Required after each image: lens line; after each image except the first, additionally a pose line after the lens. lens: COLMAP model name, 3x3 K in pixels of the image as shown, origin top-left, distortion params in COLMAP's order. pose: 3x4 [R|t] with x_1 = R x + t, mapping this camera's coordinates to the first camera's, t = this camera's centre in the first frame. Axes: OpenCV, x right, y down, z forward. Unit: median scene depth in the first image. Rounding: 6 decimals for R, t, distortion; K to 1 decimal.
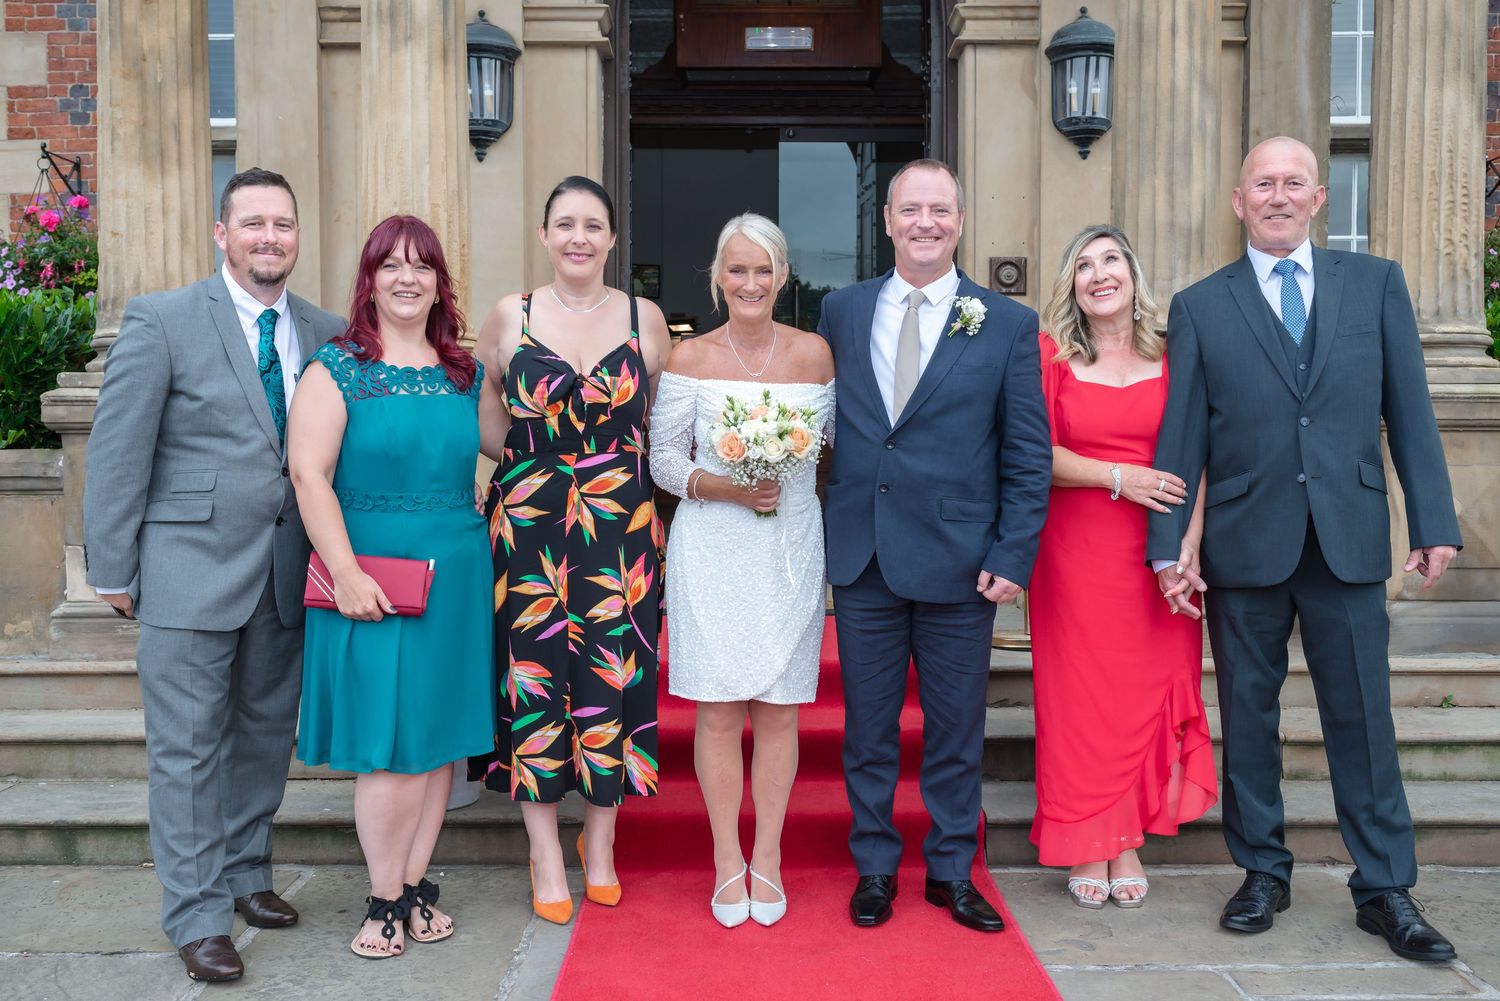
lens RADIAL K [[1532.0, 0, 750.0], [0, 1532.0, 500.5], [0, 0, 1]] dist [0.006977, -0.010087]
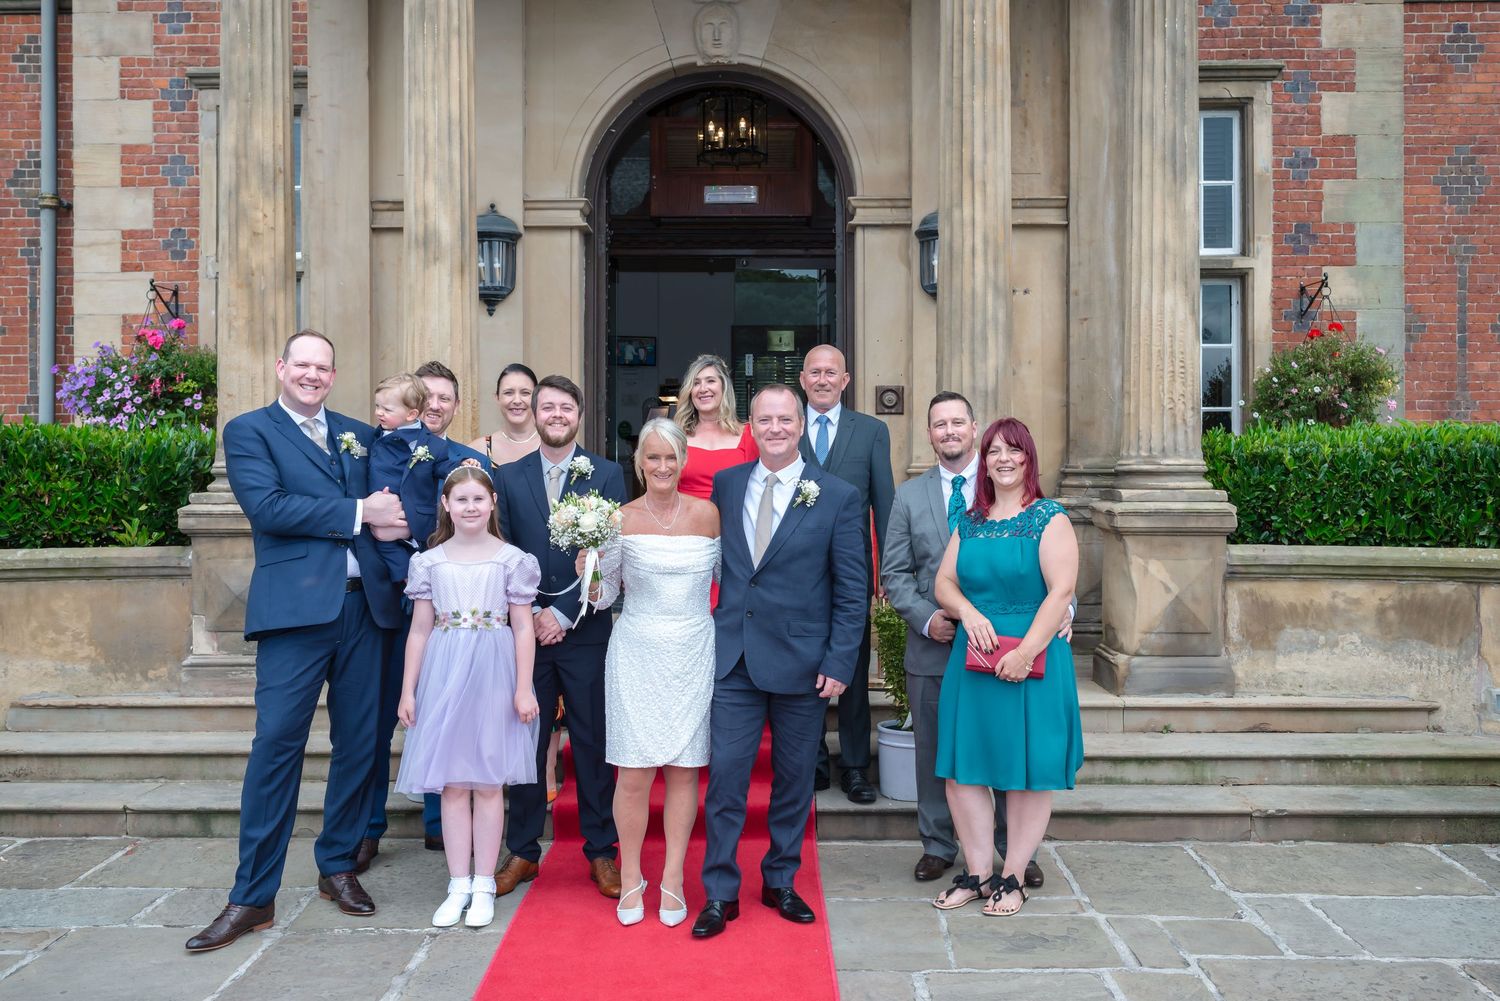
lens RADIAL K [[1530.1, 0, 753.5], [0, 1530.1, 446.7], [0, 0, 1]] dist [-0.001313, -0.001834]
pose [[0.999865, -0.000433, -0.016401, 0.093454], [-0.000259, 0.999111, -0.042158, -0.065265], [0.016405, 0.042157, 0.998976, -0.402214]]
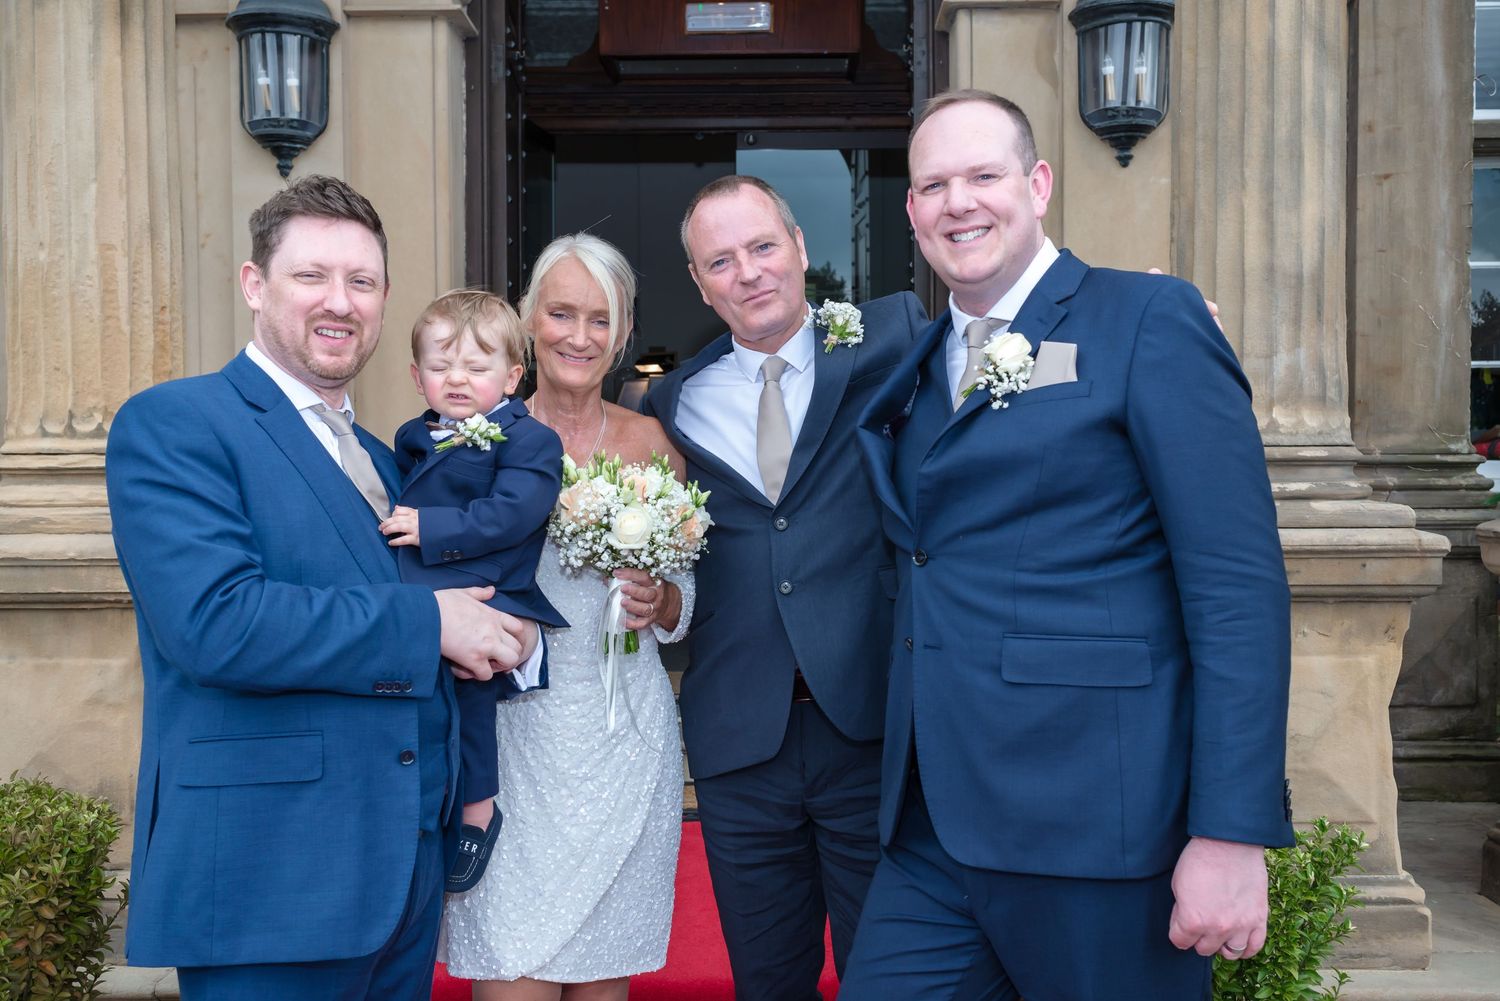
lens RADIAL K [[1507.1, 0, 750.0], [0, 1507.1, 500.5], [0, 0, 1]] dist [0.002106, 0.007936]
pose [[0.999718, -0.003858, -0.023453, 0.075396], [0.003734, 0.999979, -0.005351, -0.081397], [0.023473, 0.005262, 0.999711, 0.373351]]
